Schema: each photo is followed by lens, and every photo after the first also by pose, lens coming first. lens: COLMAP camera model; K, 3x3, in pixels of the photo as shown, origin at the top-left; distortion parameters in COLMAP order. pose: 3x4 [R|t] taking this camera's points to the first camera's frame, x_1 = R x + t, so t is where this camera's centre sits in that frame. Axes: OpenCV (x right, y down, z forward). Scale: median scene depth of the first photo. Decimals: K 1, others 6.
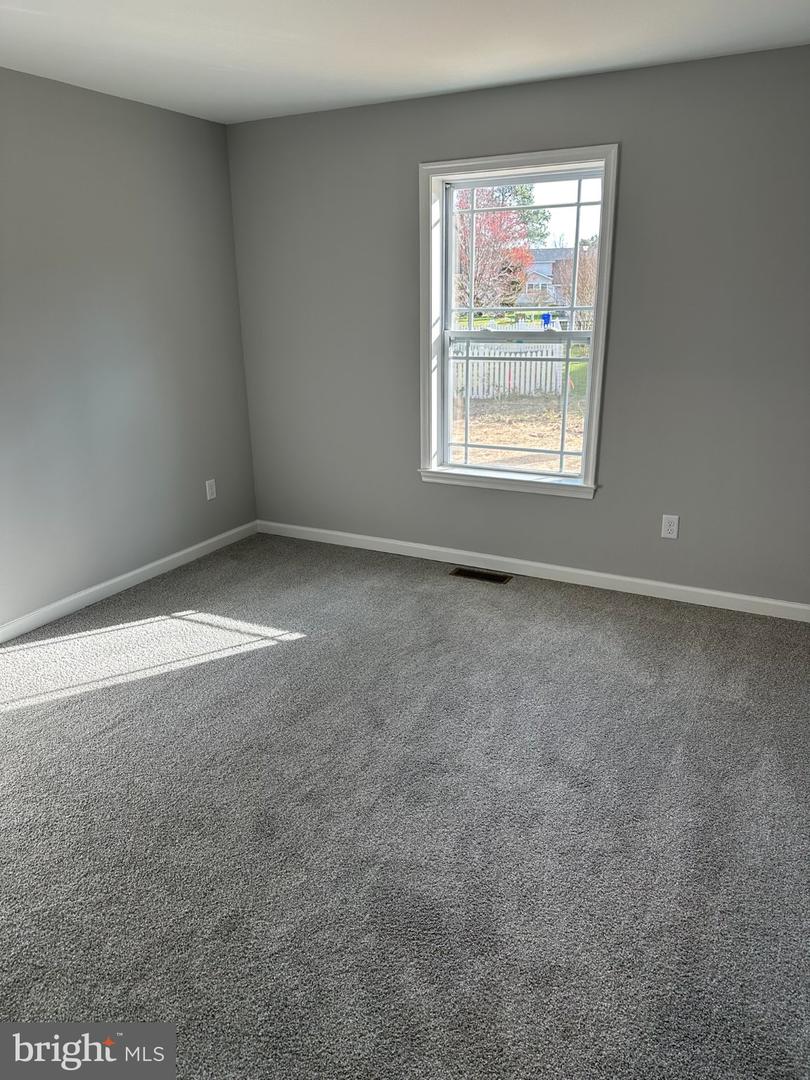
lens RADIAL K [[747.2, 0, 405.0], [0, 747.2, 540.0], [0, 0, 1]] dist [0.114660, -0.148335]
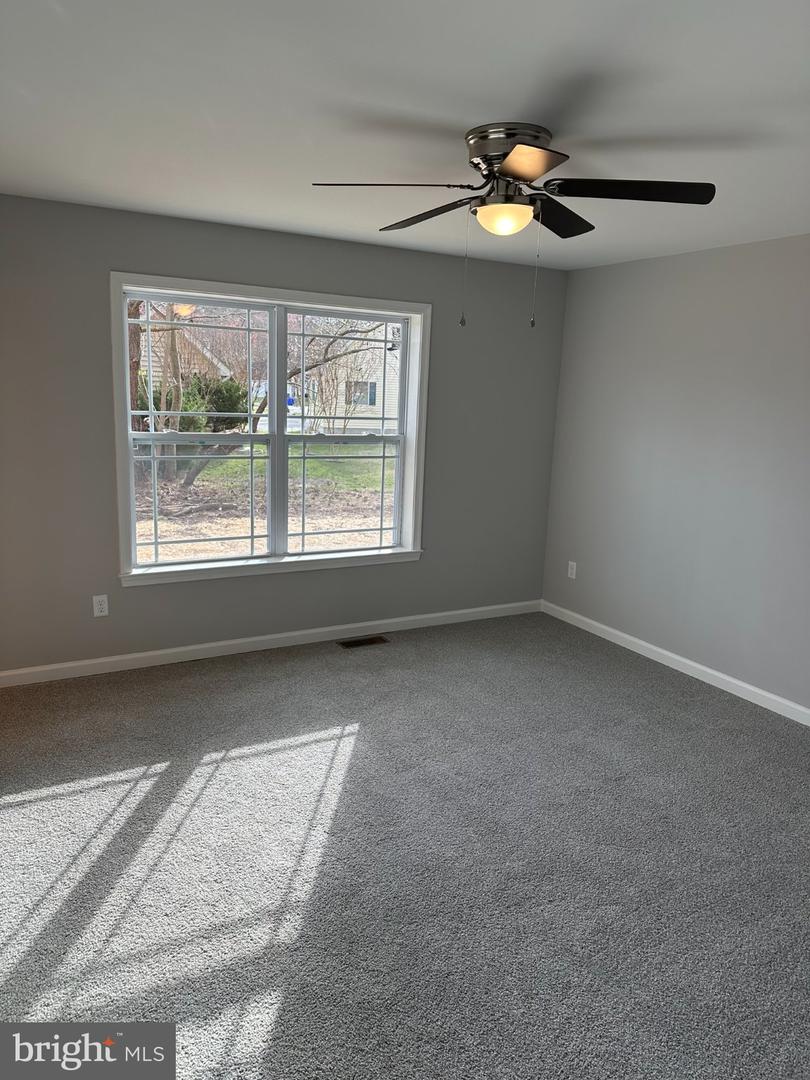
lens RADIAL K [[747.2, 0, 405.0], [0, 747.2, 540.0], [0, 0, 1]] dist [0.114660, -0.148335]
pose [[0.540753, -0.131981, 0.830763, -0.673068], [0.213578, 0.976792, 0.016159, -0.092878], [-0.813615, 0.168695, 0.556392, 0.234517]]
